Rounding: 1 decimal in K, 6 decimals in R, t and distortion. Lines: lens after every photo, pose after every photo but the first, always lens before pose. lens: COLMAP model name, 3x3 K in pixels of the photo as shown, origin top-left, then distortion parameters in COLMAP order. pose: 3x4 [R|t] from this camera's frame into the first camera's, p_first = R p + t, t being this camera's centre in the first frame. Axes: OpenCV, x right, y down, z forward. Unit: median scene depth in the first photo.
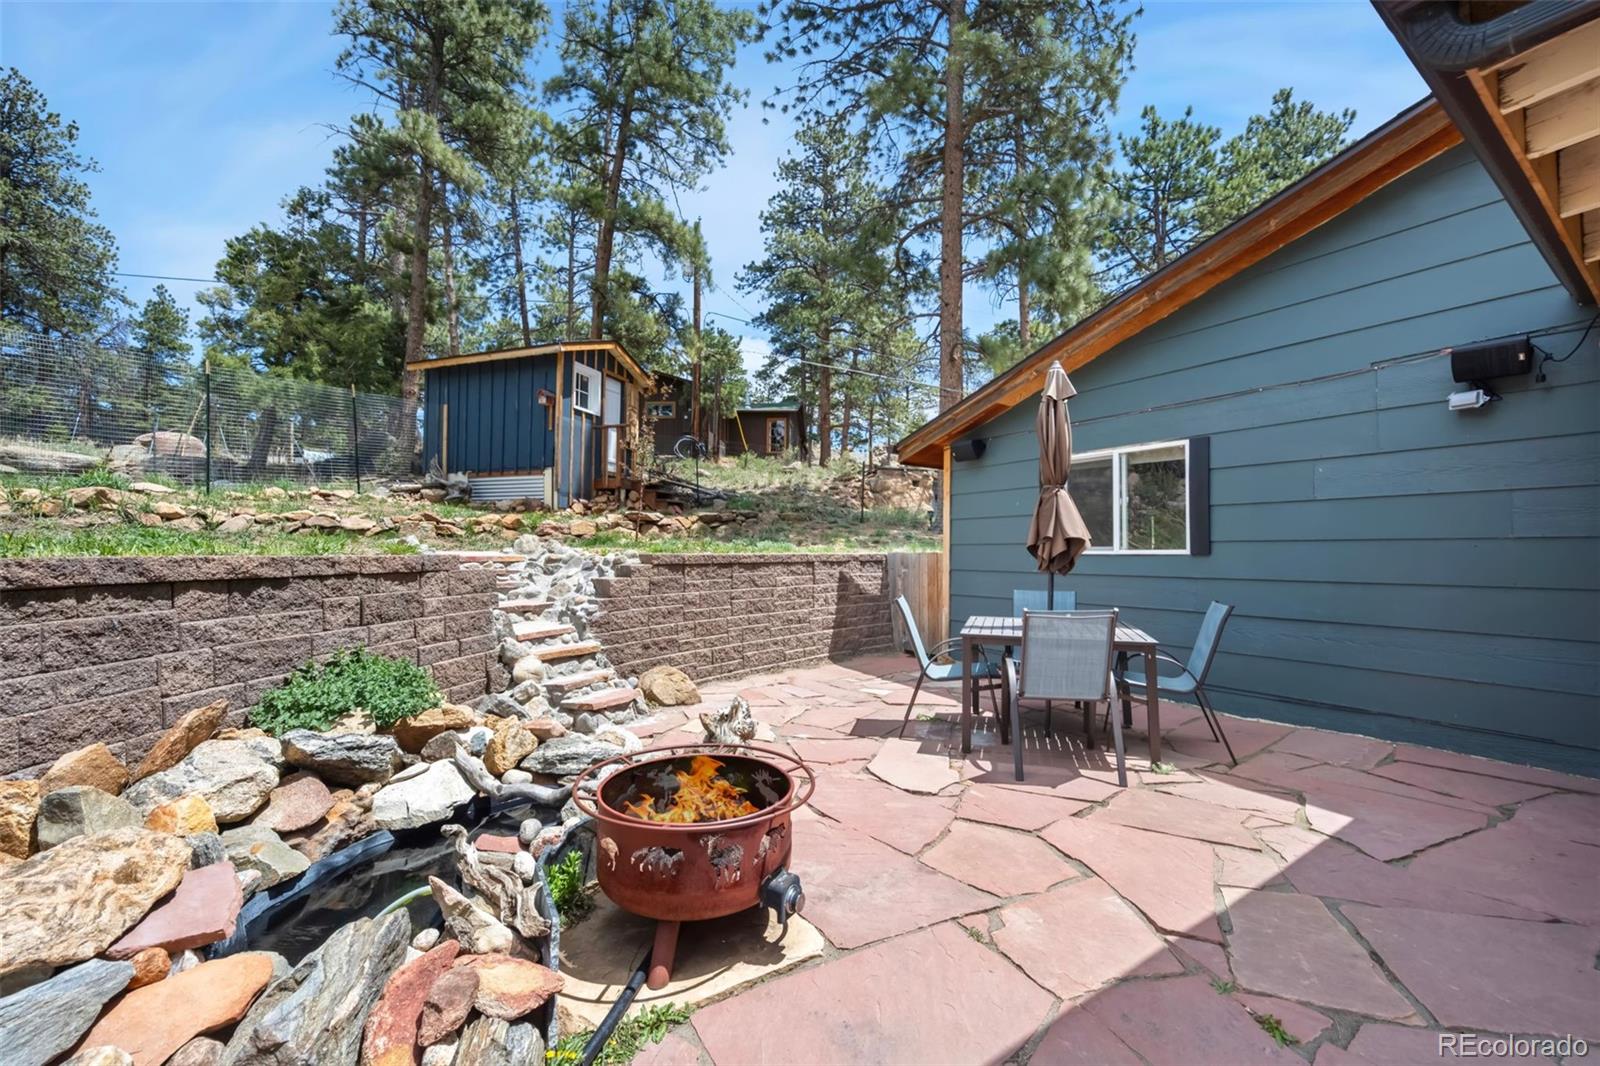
lens RADIAL K [[640.7, 0, 800.0], [0, 640.7, 533.0], [0, 0, 1]] dist [-0.009410, 0.000249]
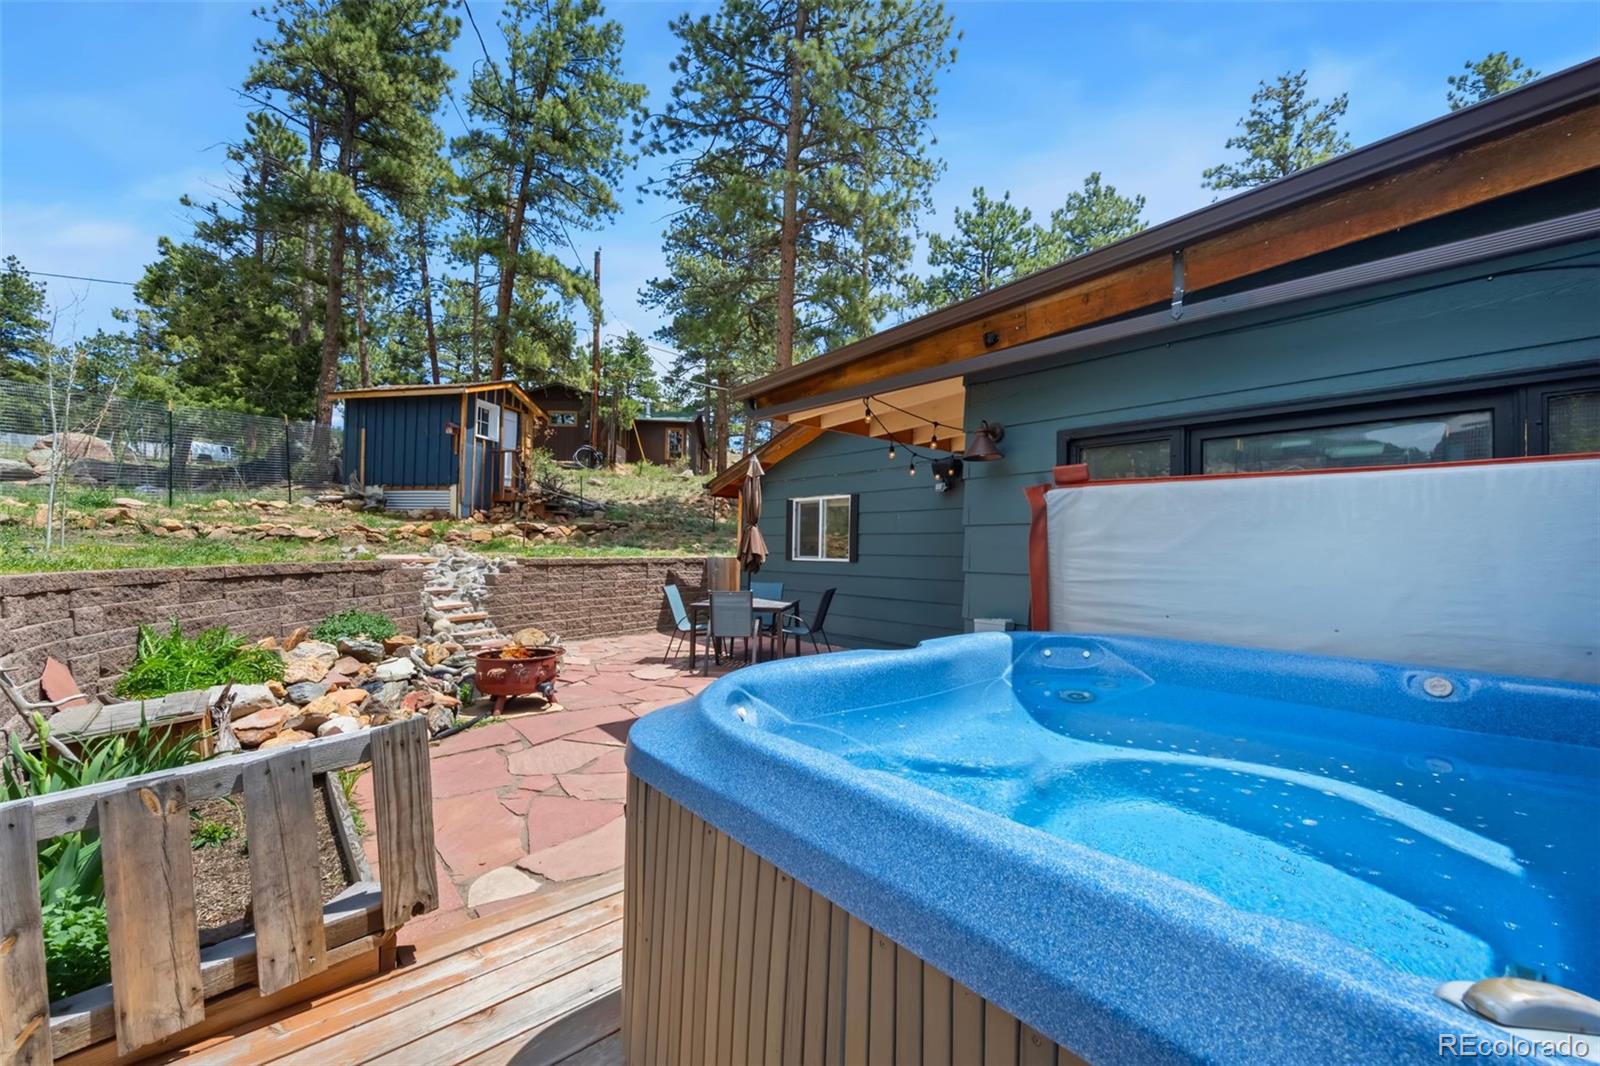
lens RADIAL K [[650.5, 0, 800.0], [0, 650.5, 533.0], [0, 0, 1]] dist [0.000592, -0.000661]
pose [[0.992848, 0.013649, 0.118602, 0.127146], [-0.014379, 0.999883, 0.005301, -0.024346], [-0.118516, -0.006968, 0.992928, -0.338116]]
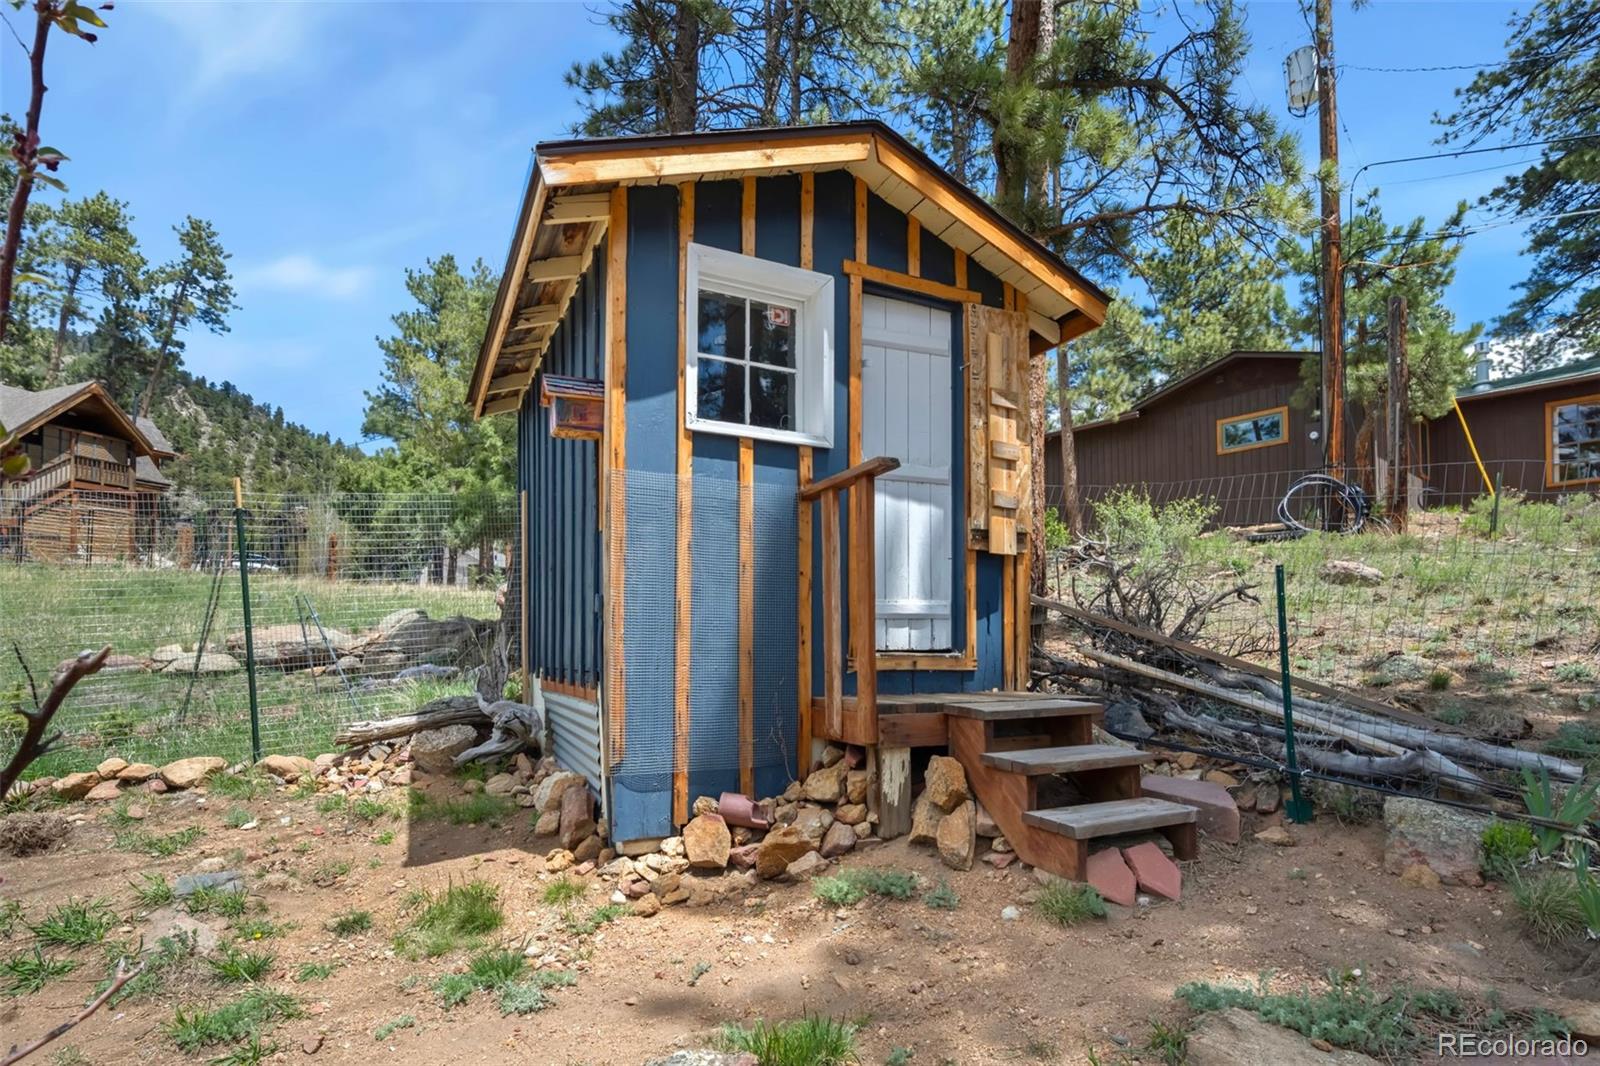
lens RADIAL K [[781.4, 0, 805.5], [0, 781.4, 620.5], [0, 0, 1]] dist [-0.001910, -0.000284]
pose [[0.709753, -0.026101, -0.703967, -0.110363], [0.023554, 0.999634, -0.013315, -0.118147], [0.704056, -0.007131, 0.710108, 0.831960]]
